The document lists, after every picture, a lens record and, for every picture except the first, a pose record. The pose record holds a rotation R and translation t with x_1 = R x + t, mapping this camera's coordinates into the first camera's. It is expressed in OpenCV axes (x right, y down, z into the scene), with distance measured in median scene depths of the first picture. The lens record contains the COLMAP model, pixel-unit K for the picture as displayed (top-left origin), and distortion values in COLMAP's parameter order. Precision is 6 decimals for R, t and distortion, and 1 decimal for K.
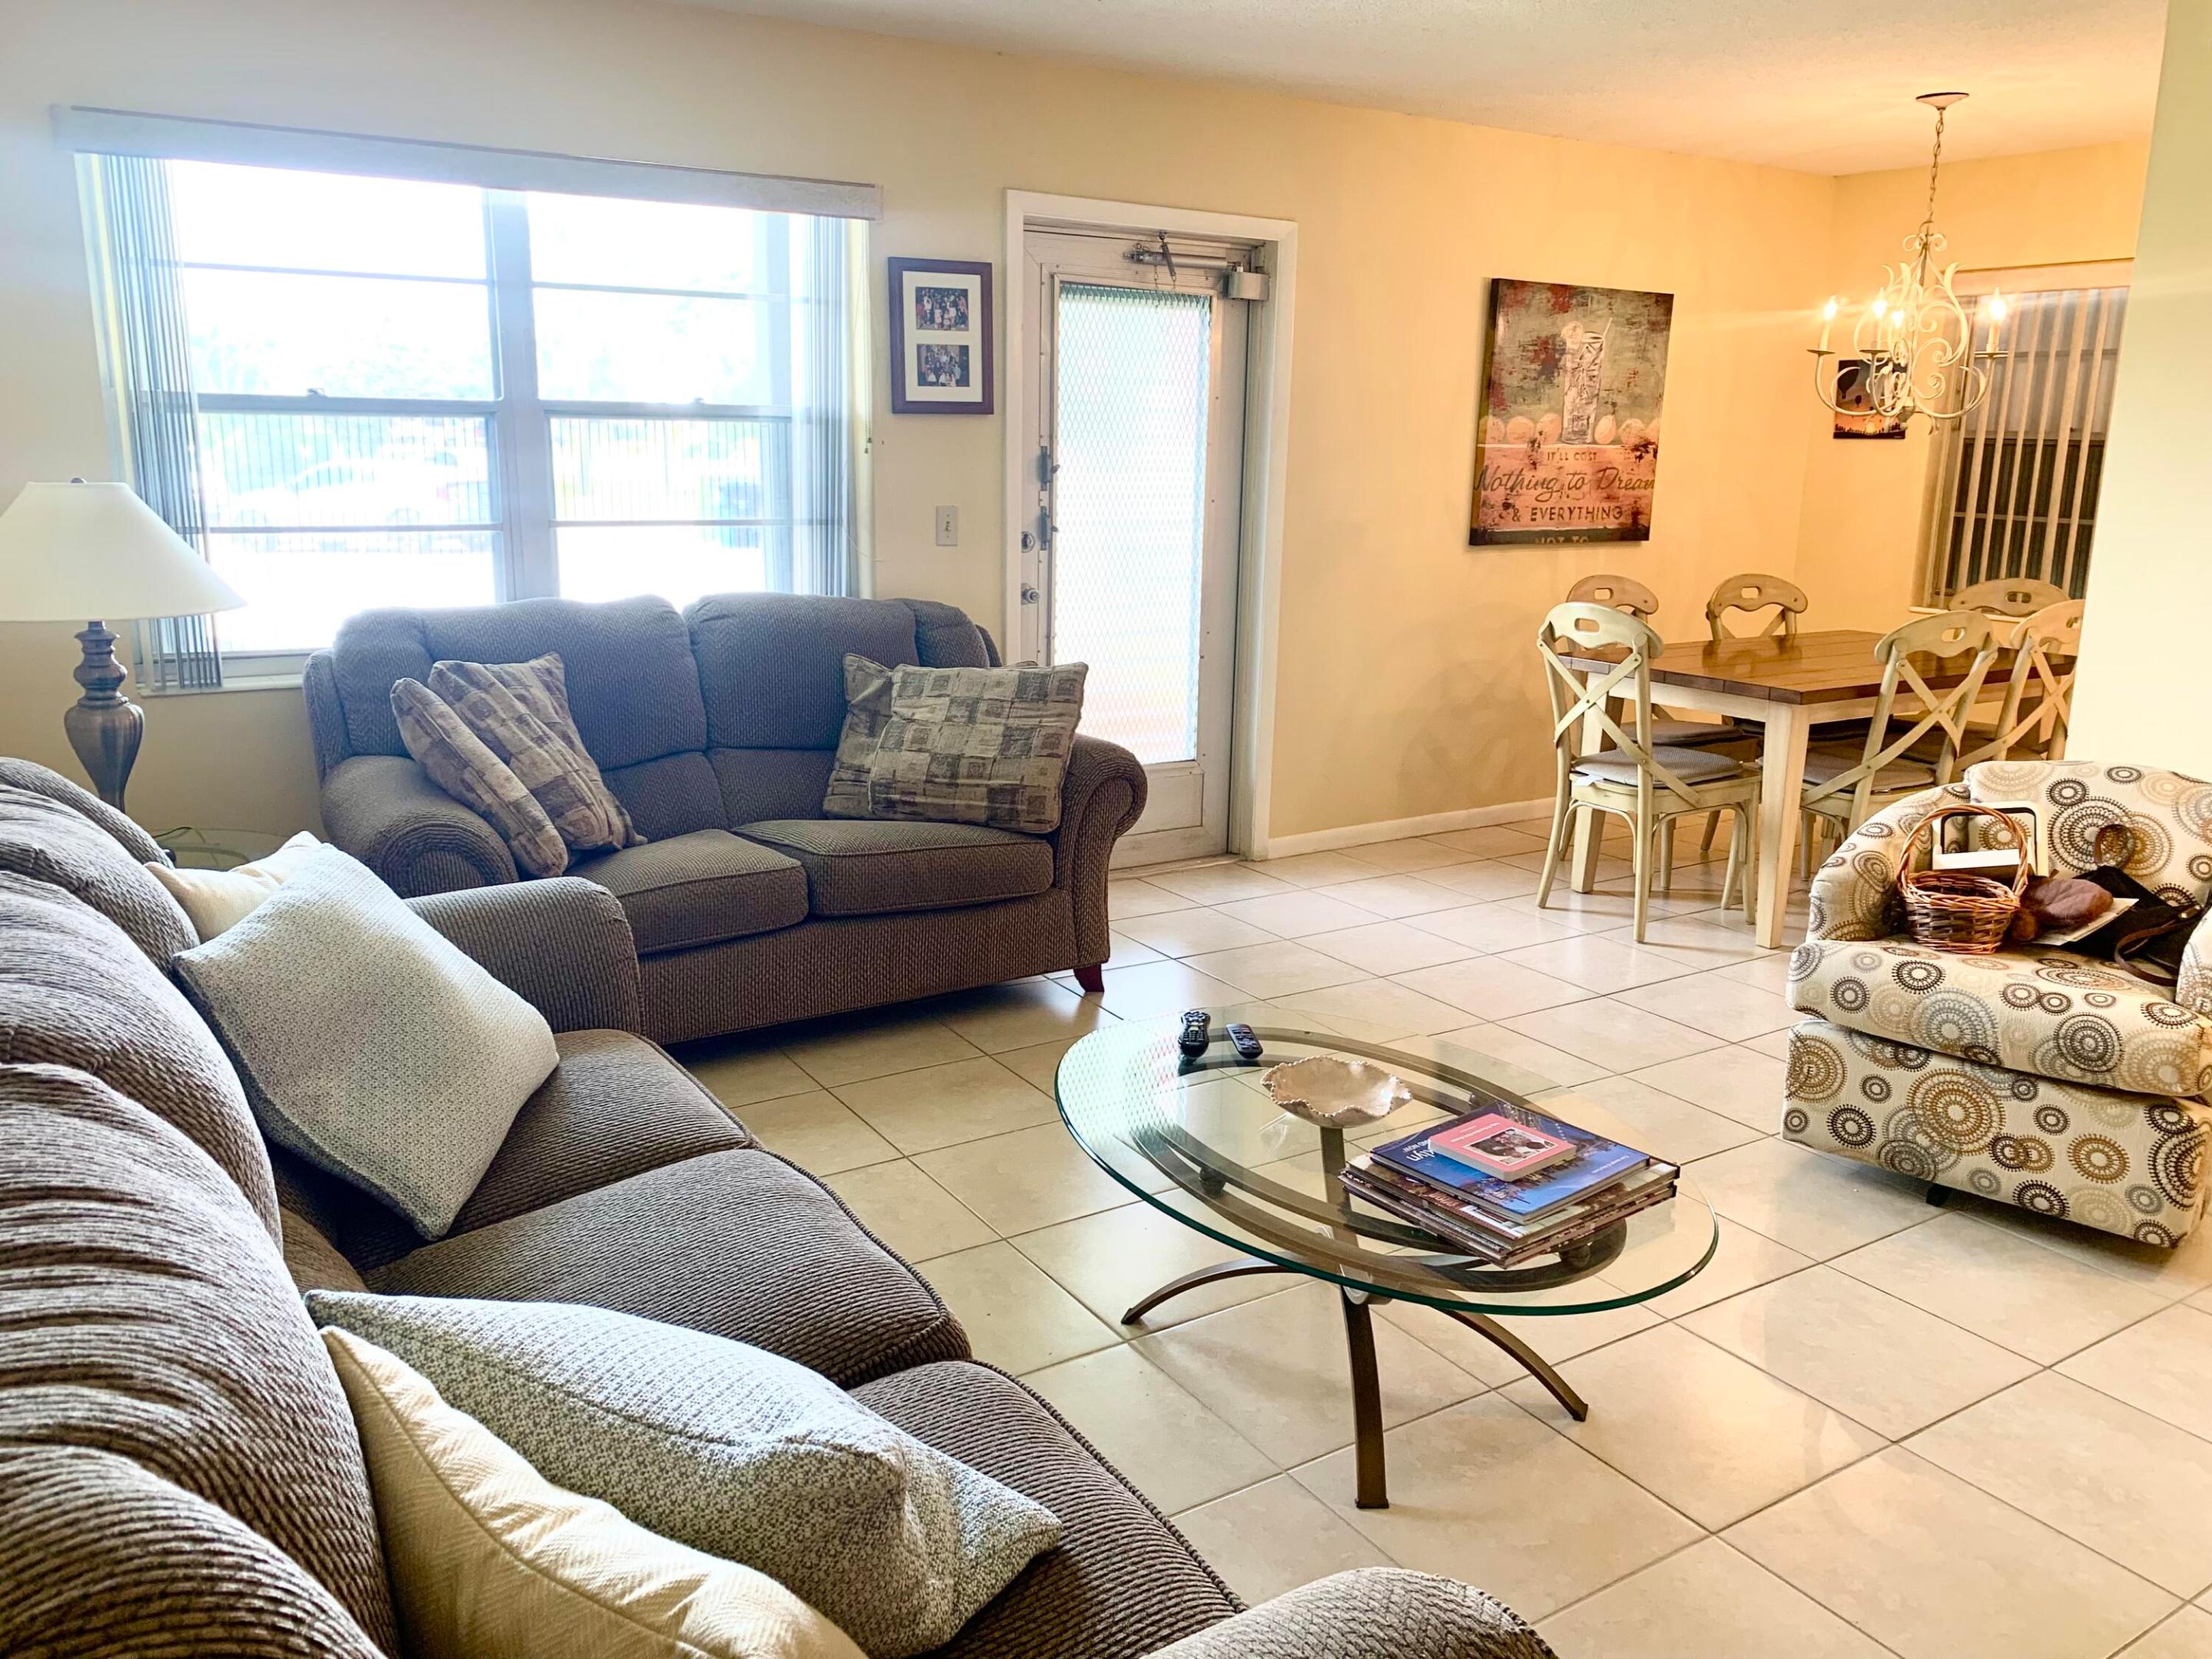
lens RADIAL K [[1684.6, 0, 1116.1], [0, 1684.6, 836.7], [0, 0, 1]] dist [0.089783, -0.264204]
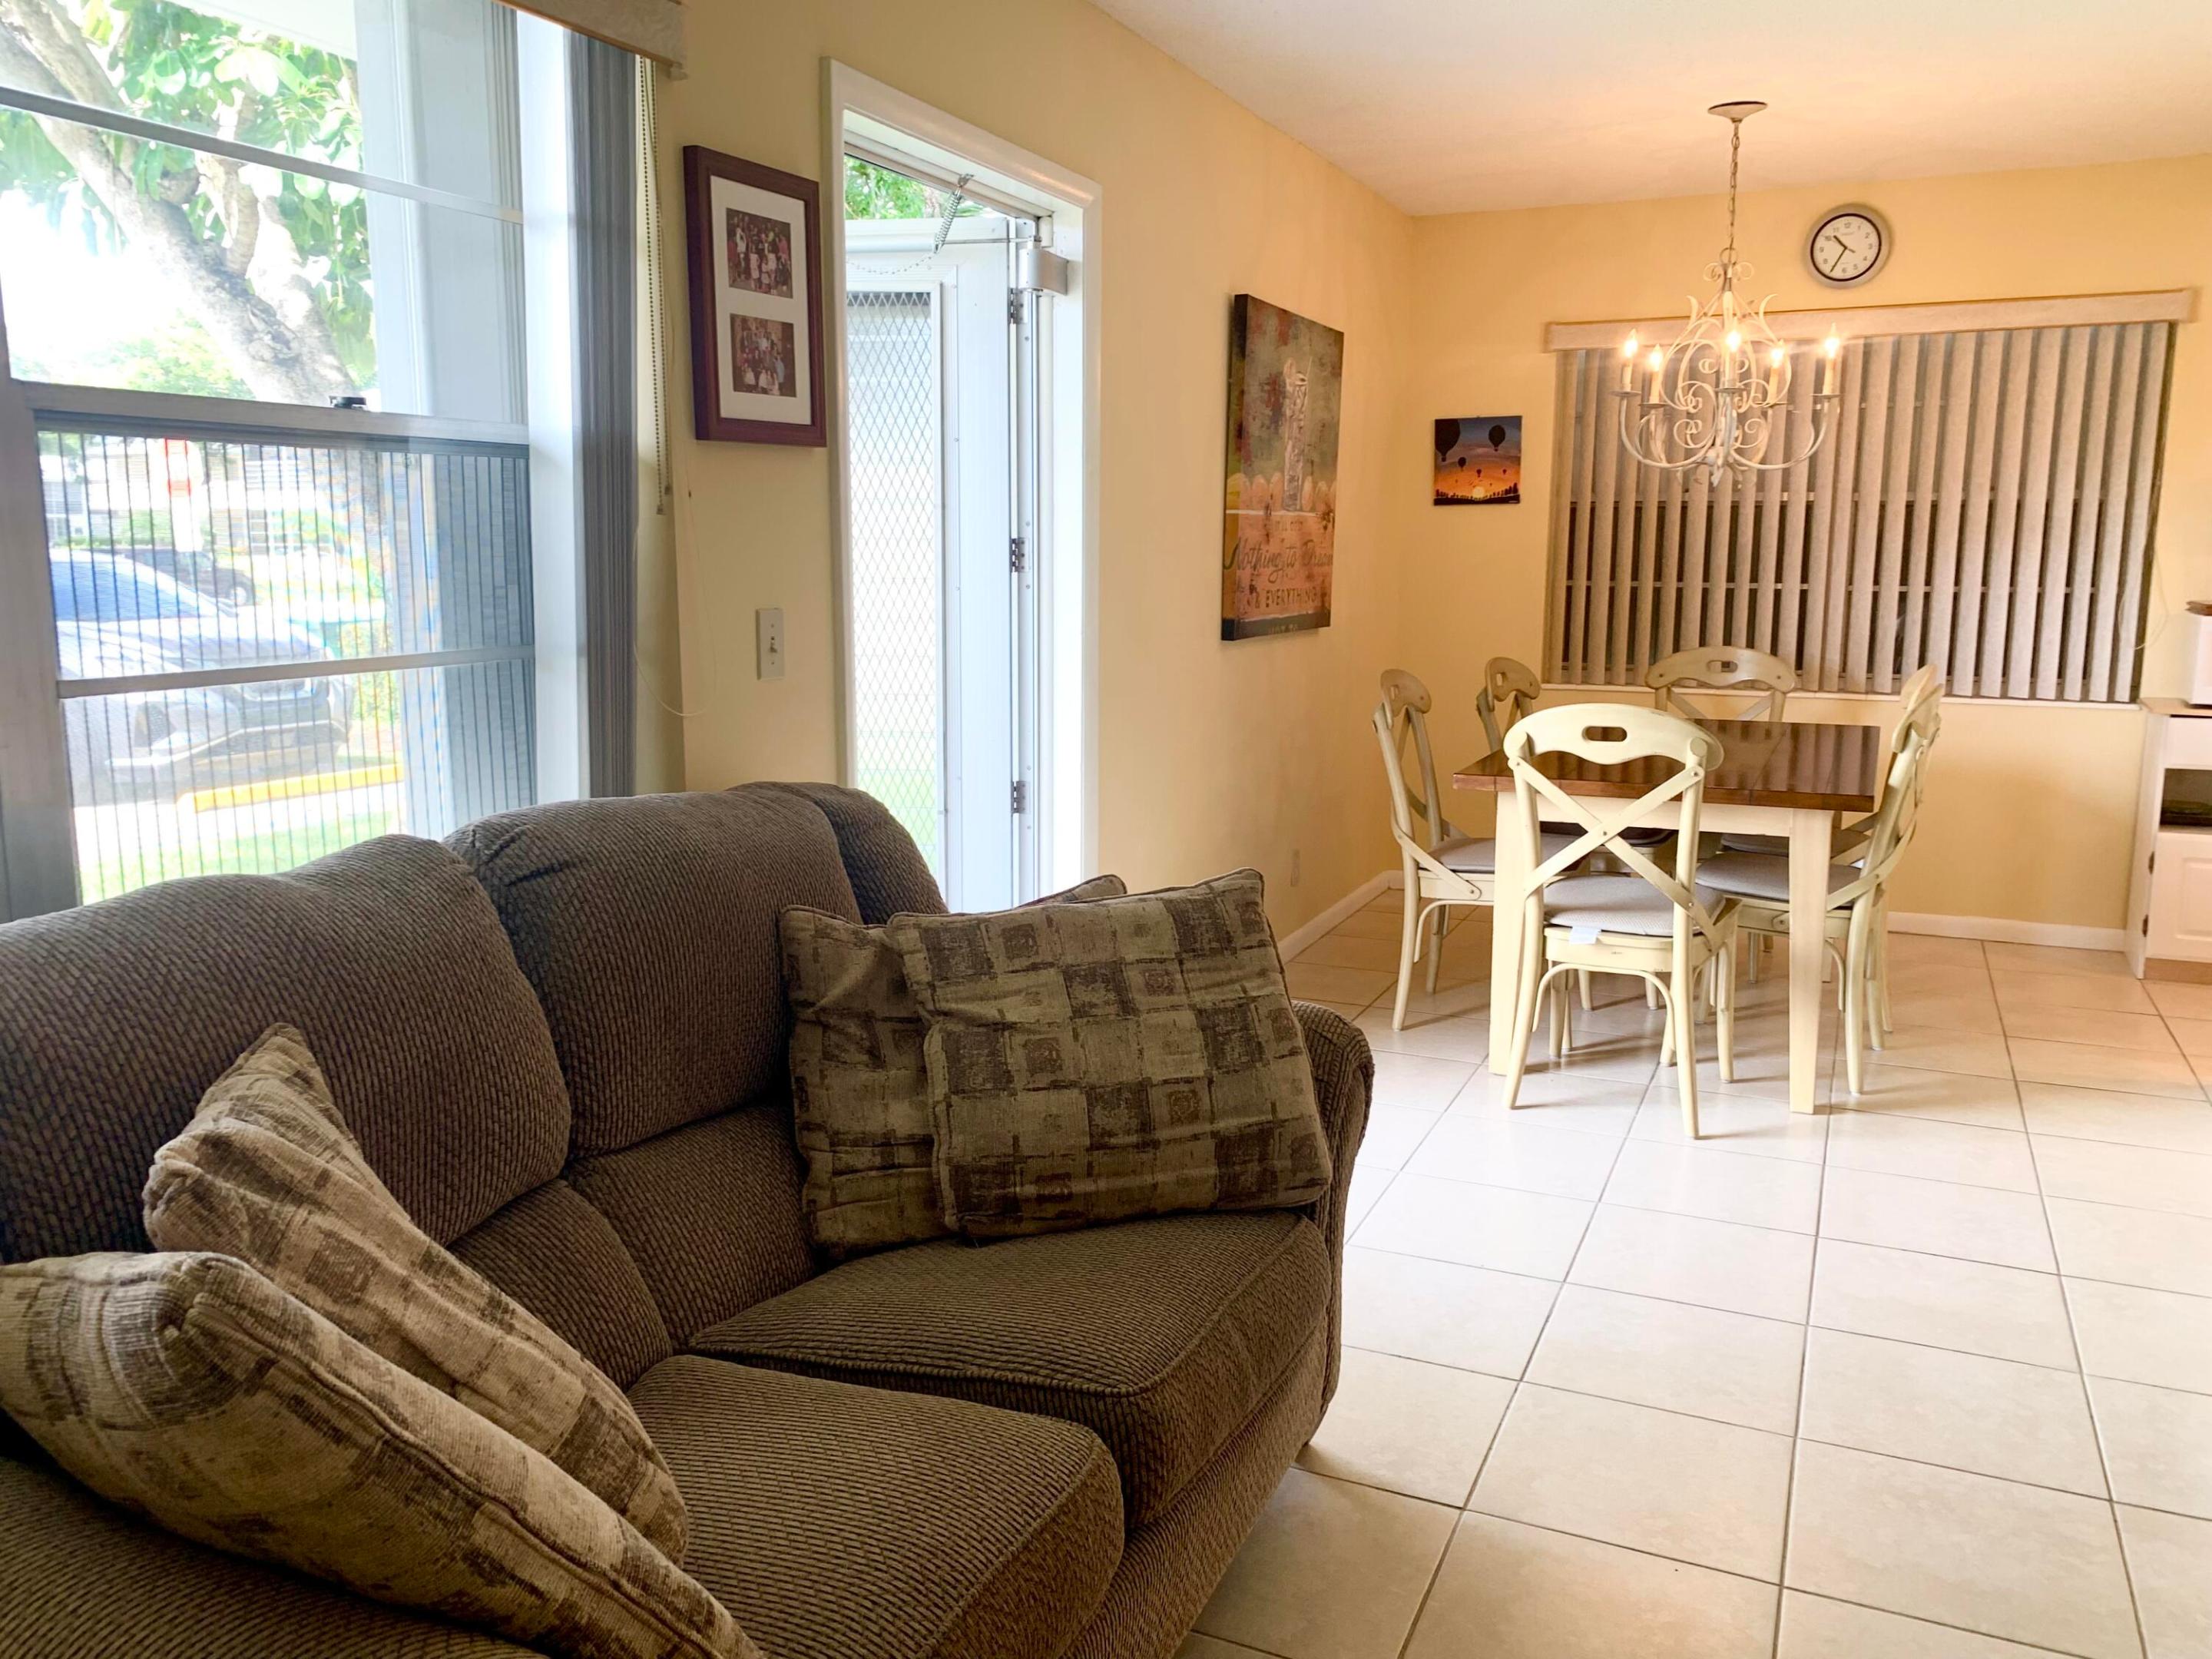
lens RADIAL K [[1677.7, 0, 1094.2], [0, 1677.7, 817.5], [0, 0, 1]] dist [0.124890, -0.298464]
pose [[0.842634, -0.102853, 0.528572, -0.311423], [0.138049, 0.990046, -0.027423, -0.098506], [-0.520490, 0.096077, 0.848445, 0.483545]]
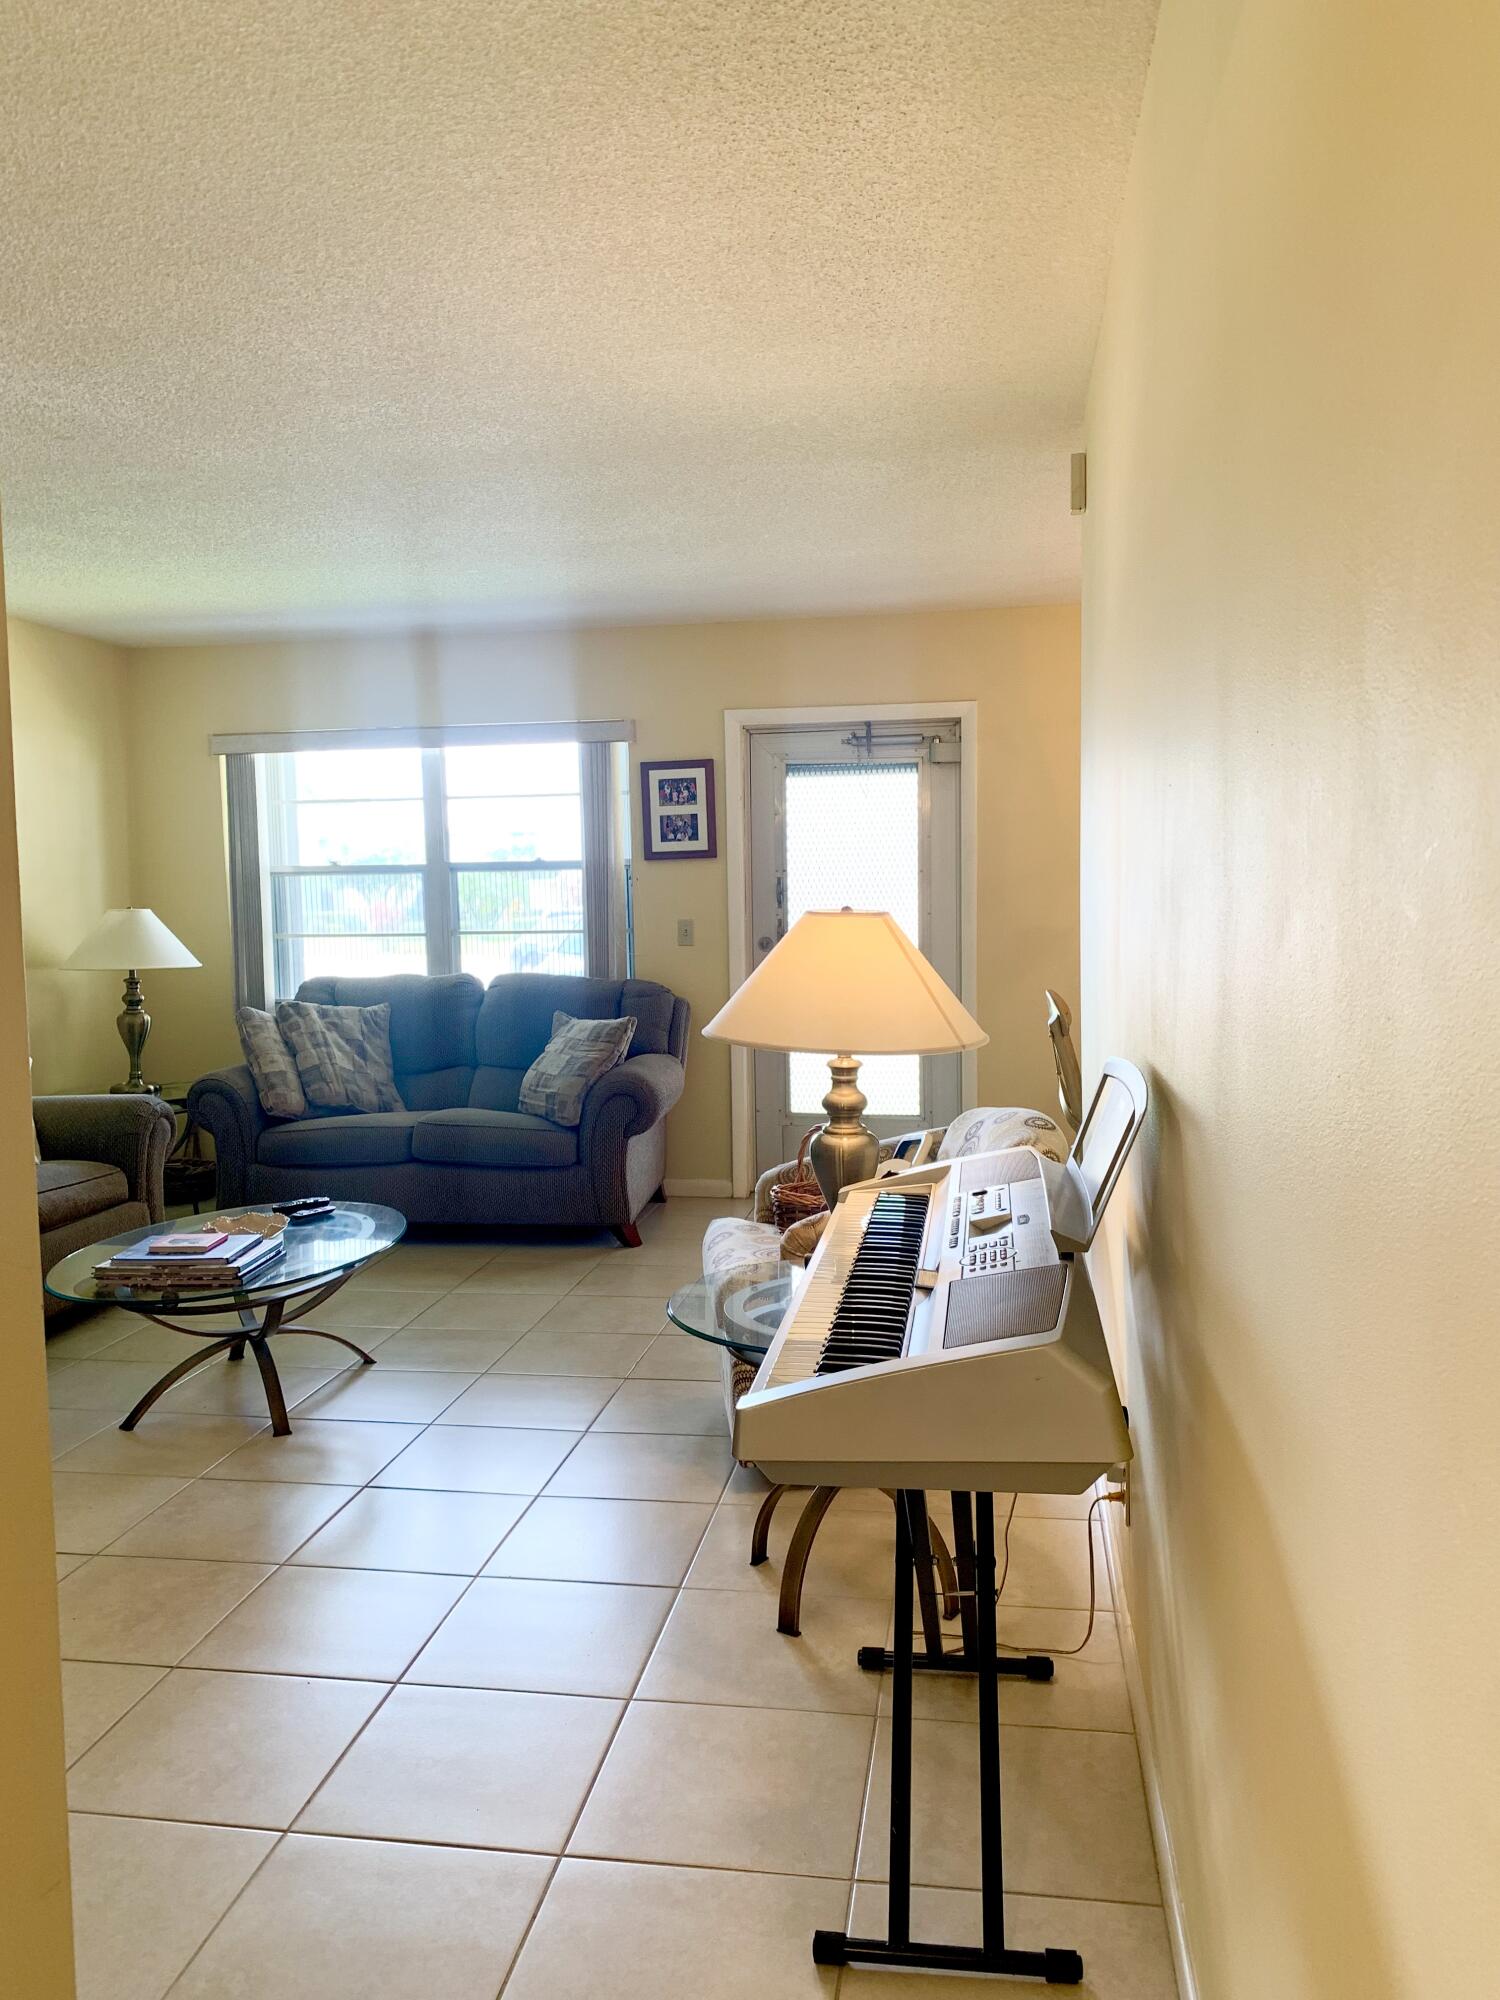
lens RADIAL K [[1527.8, 0, 752.2], [0, 1527.8, 1003.1], [0, 0, 1]] dist [0.066308, -0.093180]
pose [[0.744189, 0.017357, -0.667744, 0.836987], [-0.121928, 0.986397, -0.110247, 0.016024], [0.656747, 0.163462, 0.736182, 0.069799]]
